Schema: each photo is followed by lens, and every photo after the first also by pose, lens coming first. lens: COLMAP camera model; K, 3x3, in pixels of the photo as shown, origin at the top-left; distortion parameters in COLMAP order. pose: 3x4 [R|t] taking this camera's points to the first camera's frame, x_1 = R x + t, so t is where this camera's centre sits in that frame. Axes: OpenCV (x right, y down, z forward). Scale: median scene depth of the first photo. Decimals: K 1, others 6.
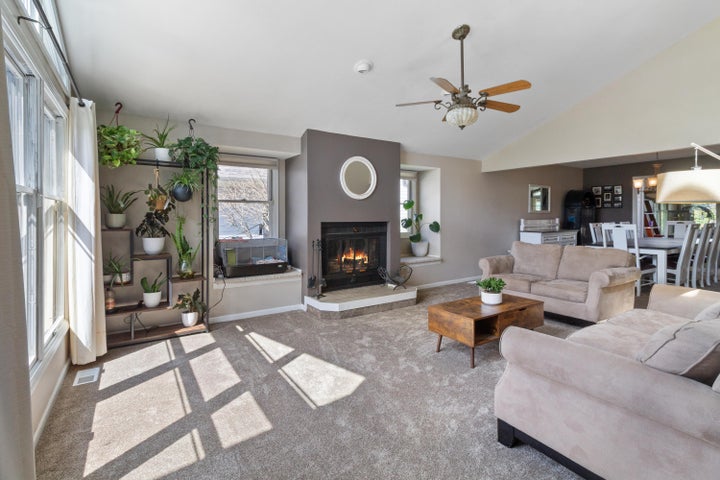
lens RADIAL K [[343.5, 0, 361.2], [0, 343.5, 218.9], [0, 0, 1]] dist [-0.000416, -0.000410]
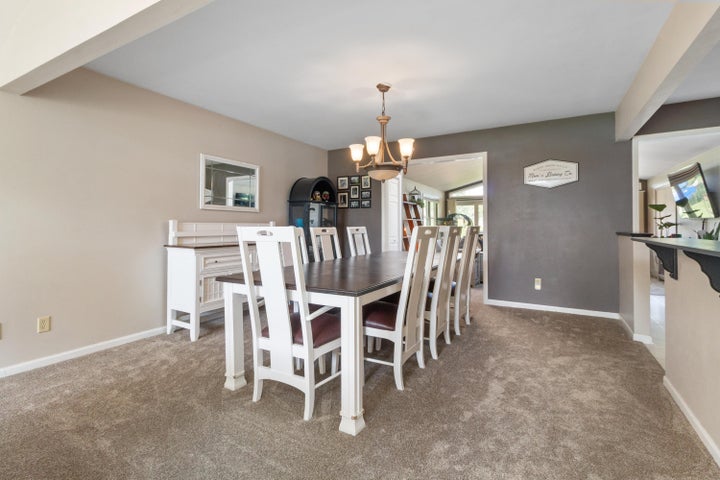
lens RADIAL K [[335.6, 0, 357.1], [0, 335.6, 226.9], [0, 0, 1]] dist [0.000881, 0.070559]
pose [[0.895270, -0.000758, 0.445523, 0.486831], [0.004621, 0.999961, -0.007584, 0.014060], [-0.445500, 0.008849, 0.895238, 0.452952]]
